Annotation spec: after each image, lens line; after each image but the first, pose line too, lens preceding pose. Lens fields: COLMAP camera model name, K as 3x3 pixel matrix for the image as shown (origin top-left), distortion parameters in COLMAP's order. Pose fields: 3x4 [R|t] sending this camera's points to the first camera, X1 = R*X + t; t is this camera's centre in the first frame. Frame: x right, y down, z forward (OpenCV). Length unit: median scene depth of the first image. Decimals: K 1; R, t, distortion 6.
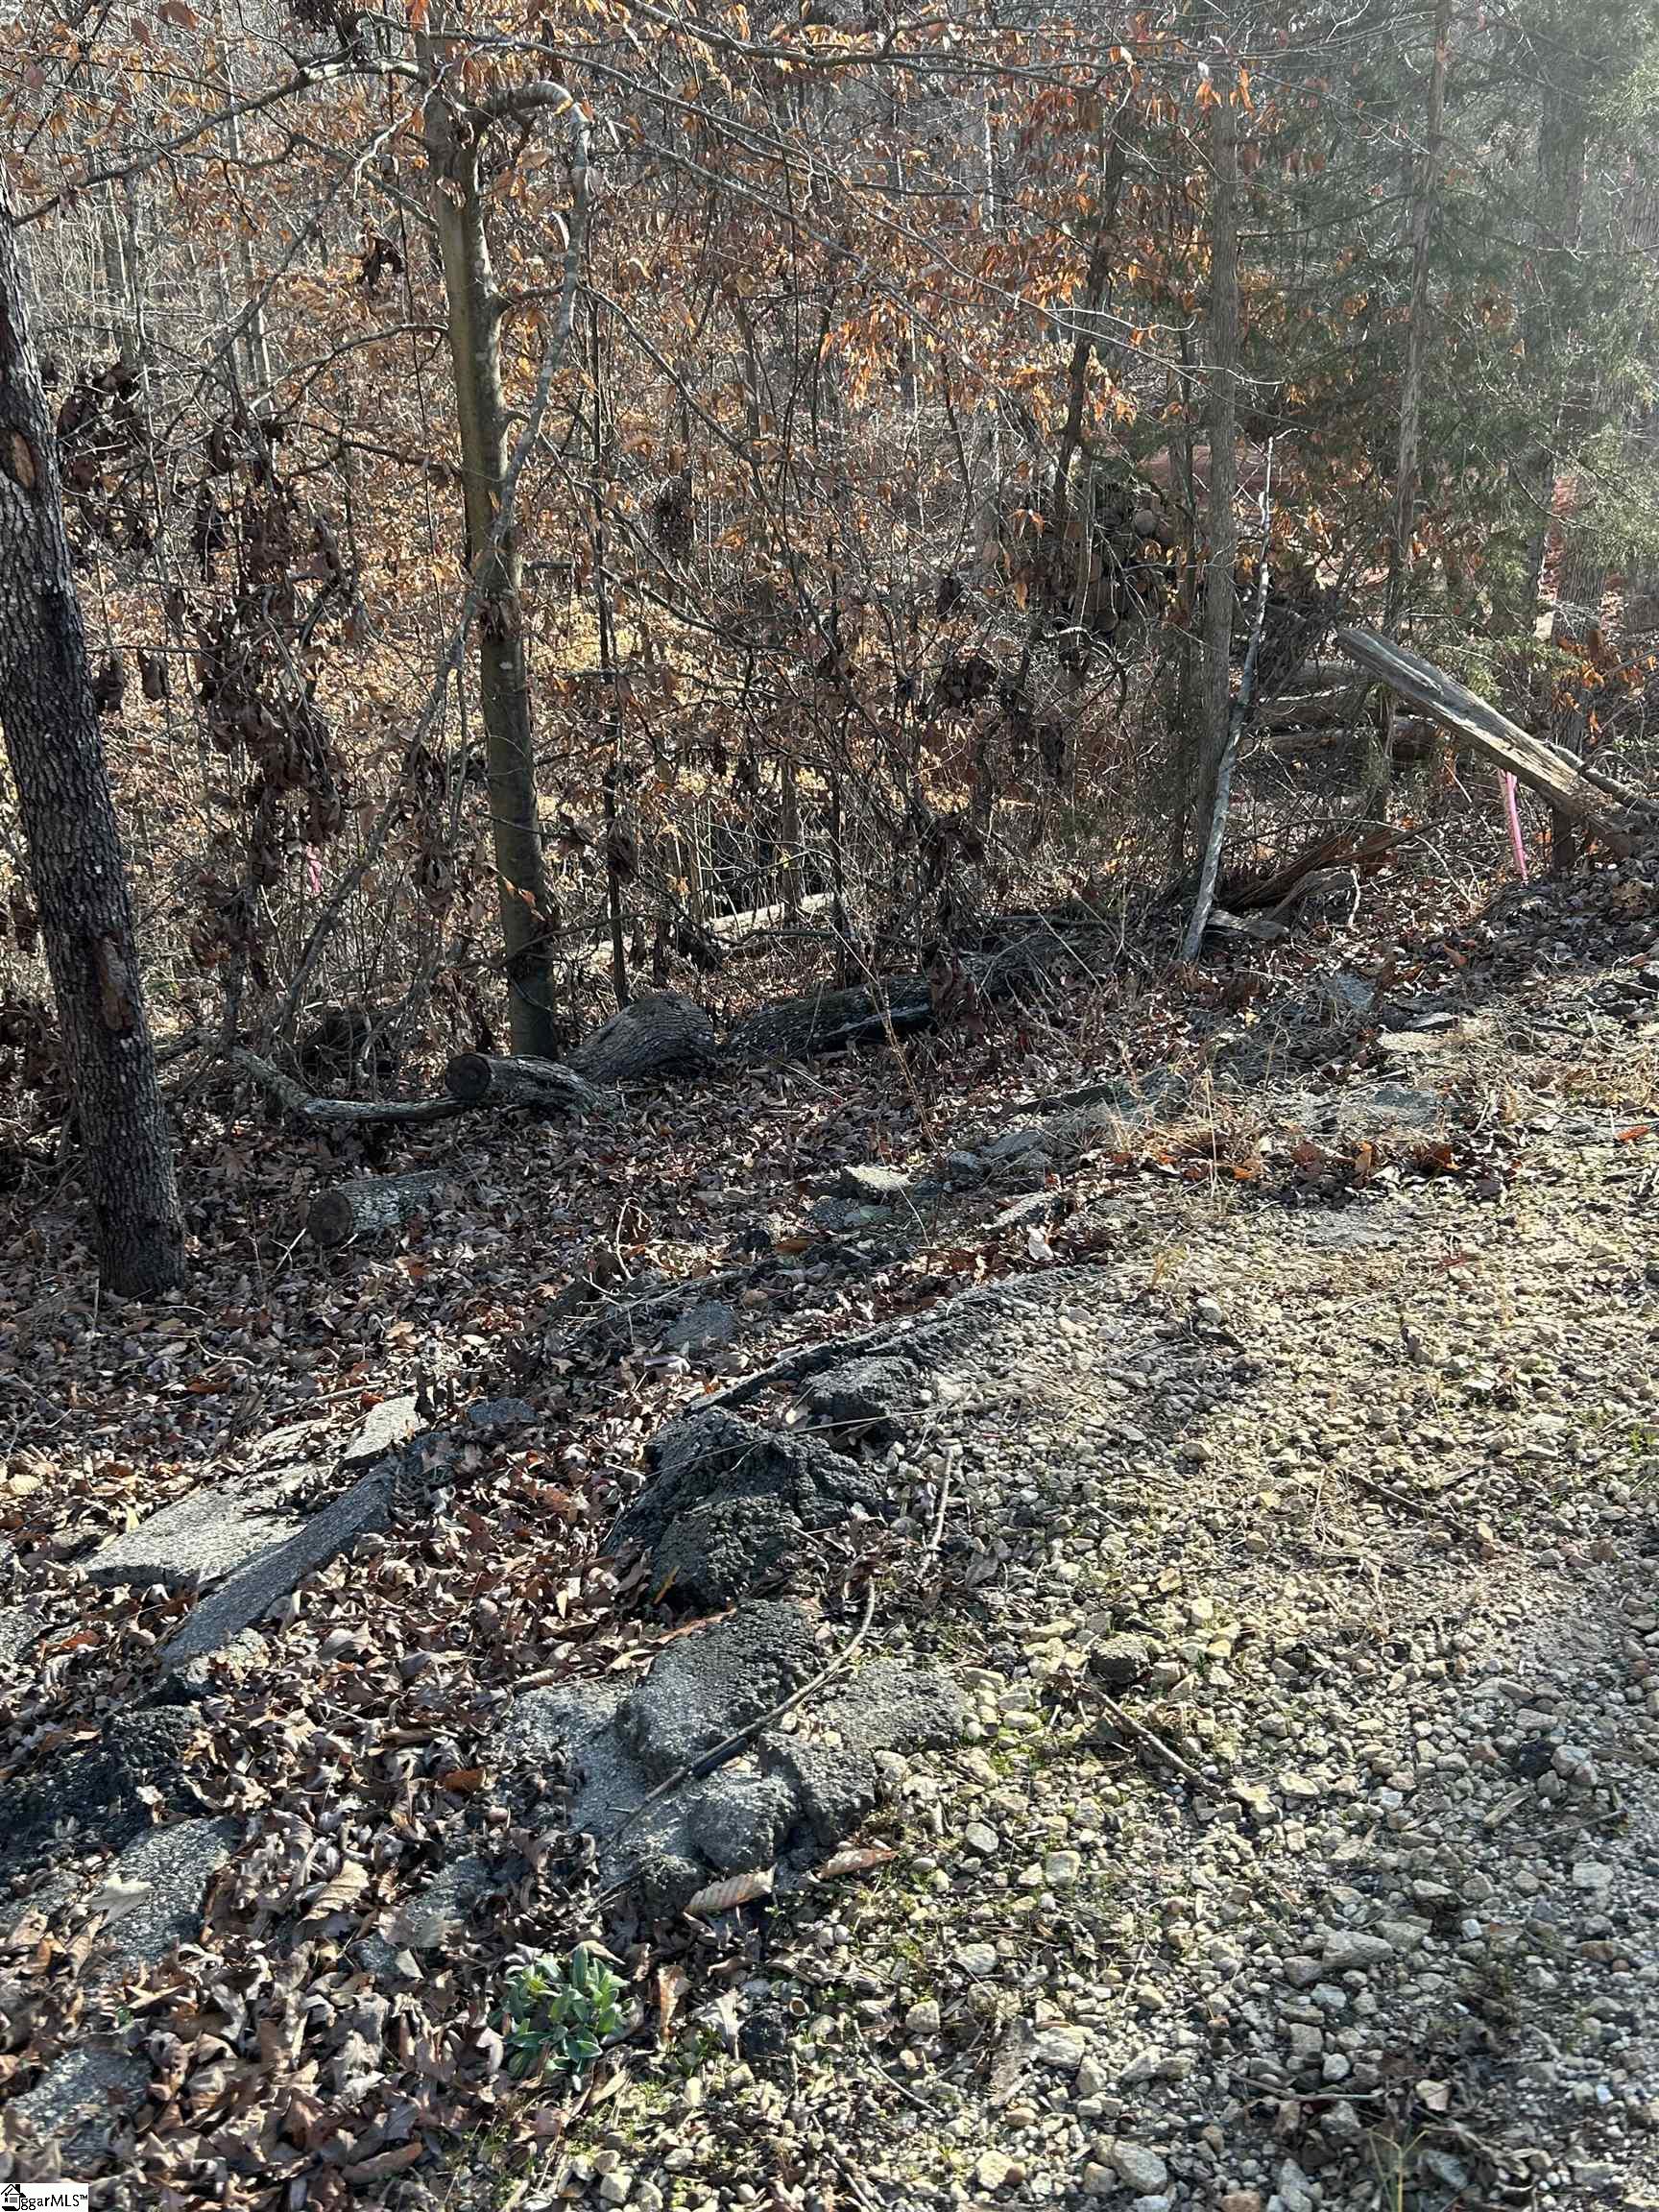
lens RADIAL K [[2026.3, 0, 829.5], [0, 2026.3, 1106.0], [0, 0, 1]] dist [0.004521, 0.006092]
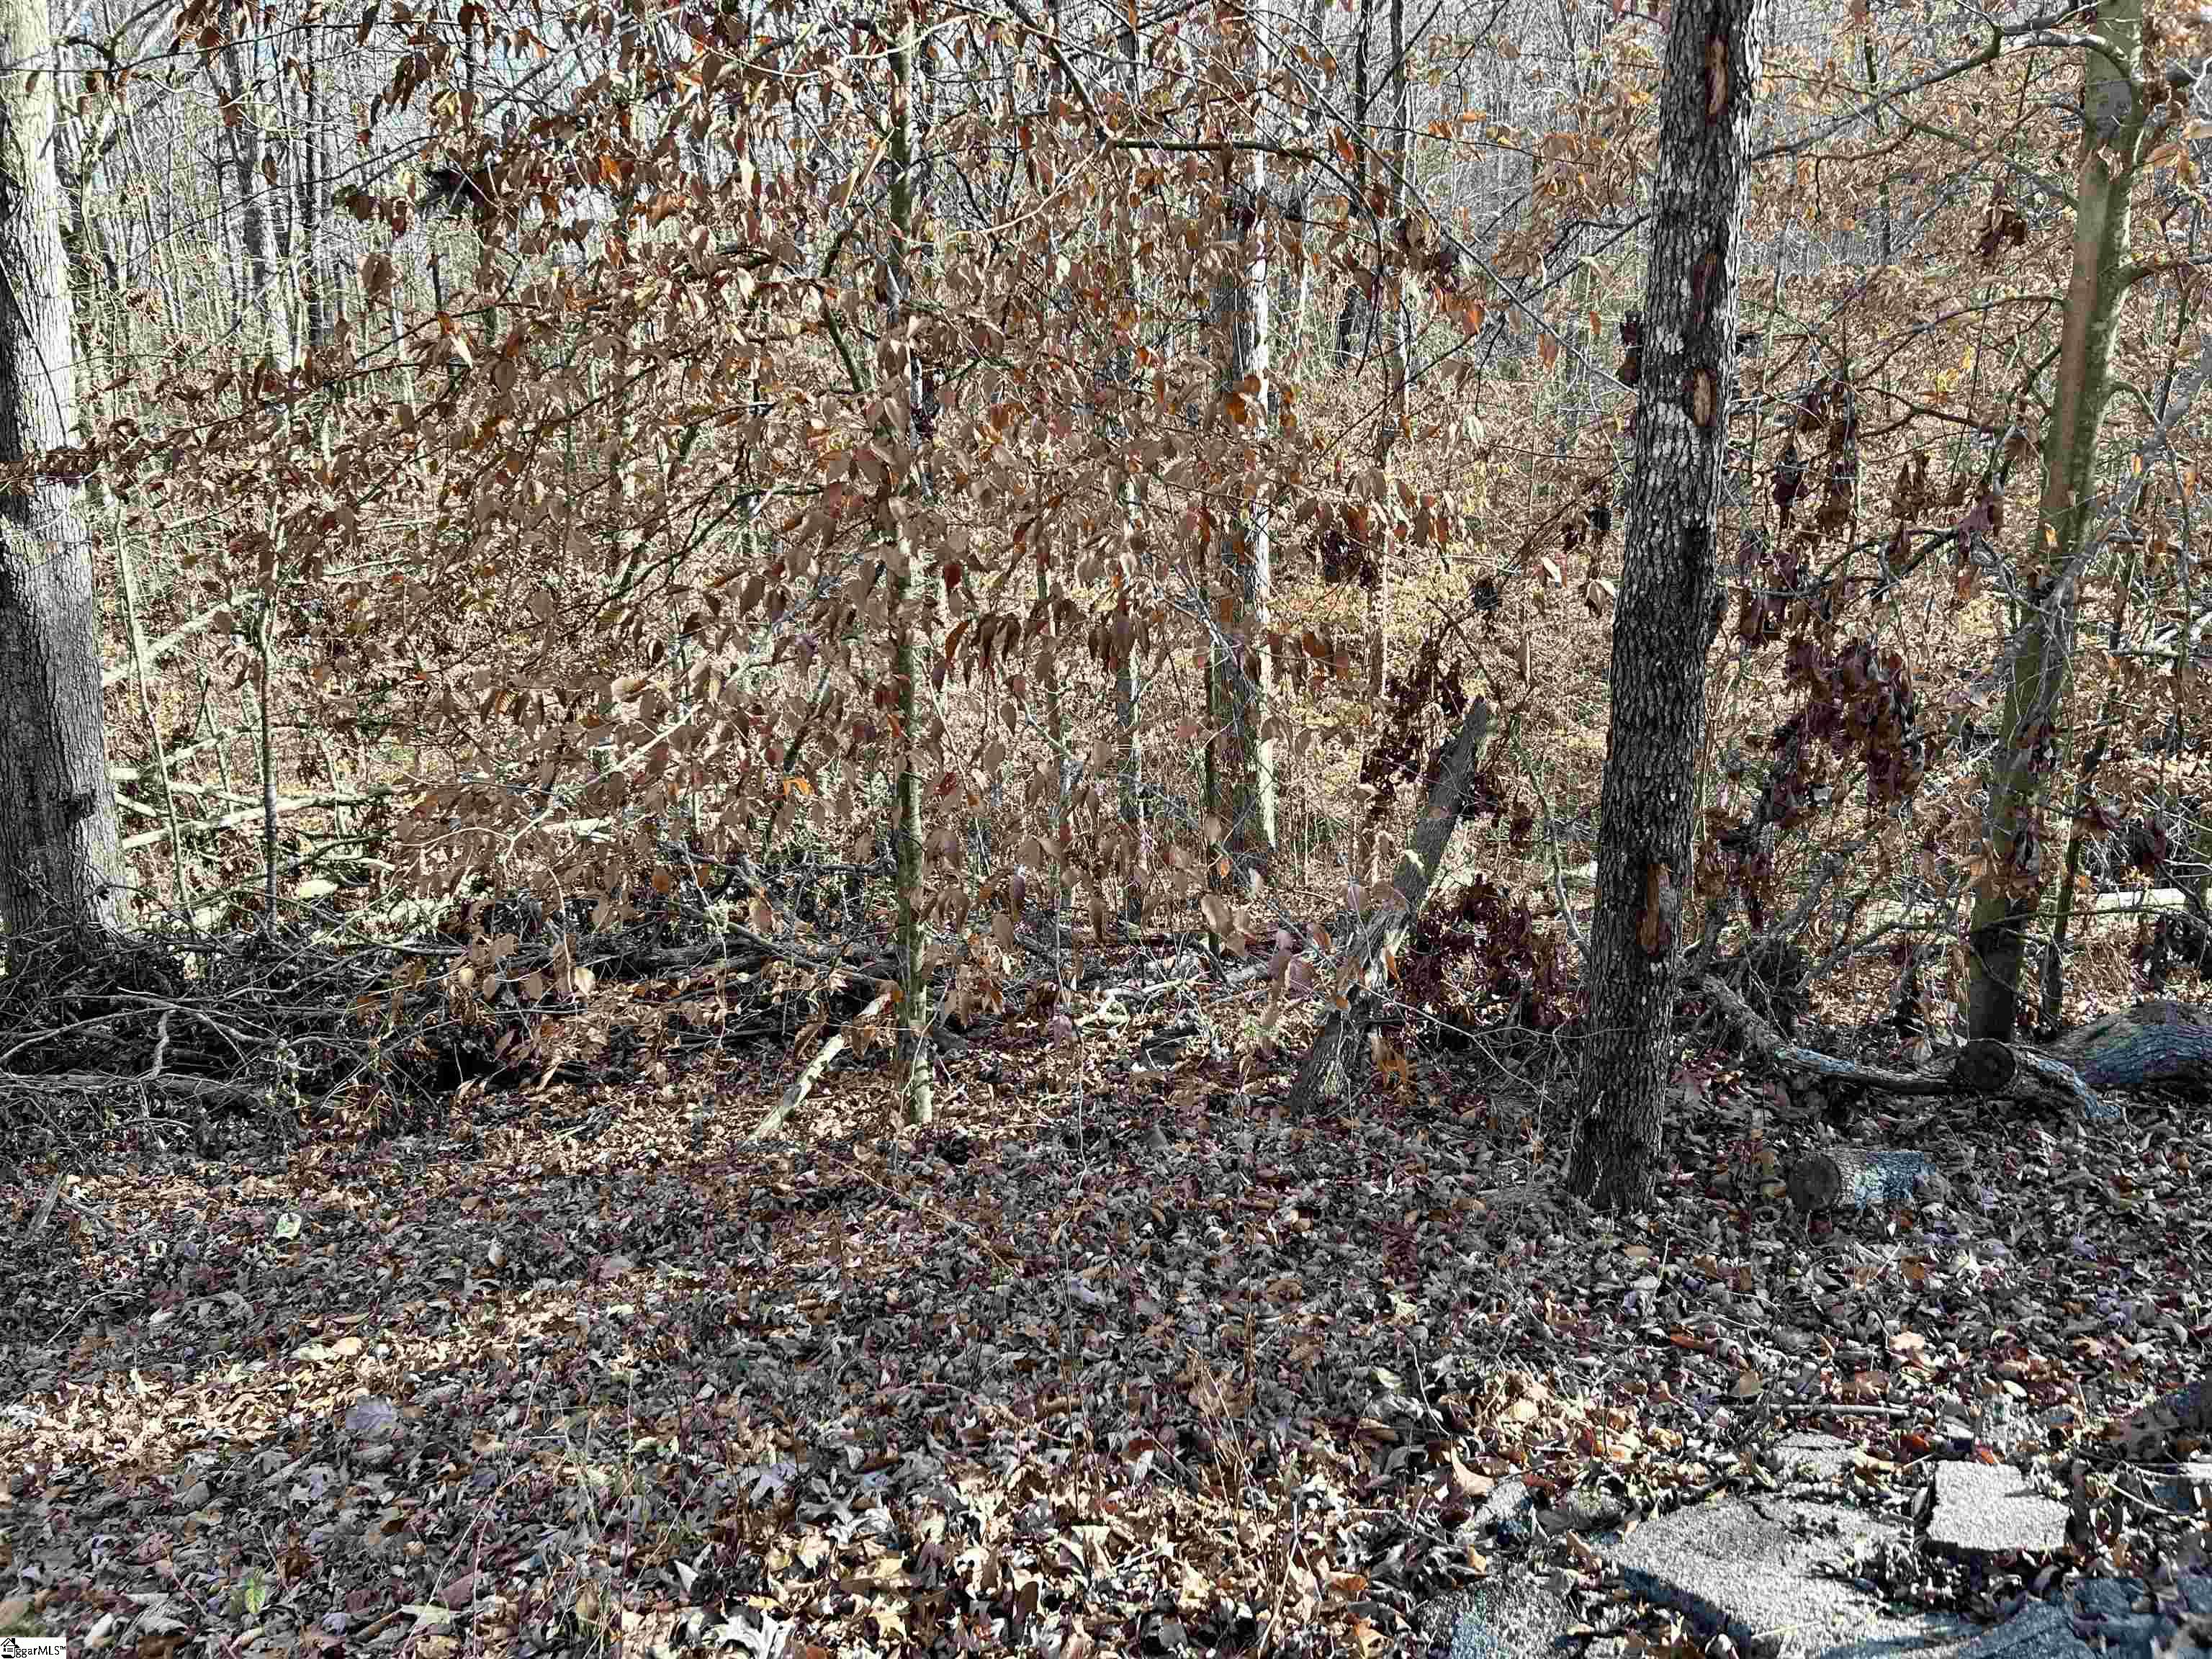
lens RADIAL K [[1669.7, 0, 1101.9], [0, 1669.7, 792.4], [0, 0, 1]] dist [0.044235, -0.052955]
pose [[0.847316, 0.153736, -0.508351, -0.173800], [-0.205875, 0.977422, -0.047558, -0.019970], [0.489562, 0.144953, 0.859836, 0.138342]]
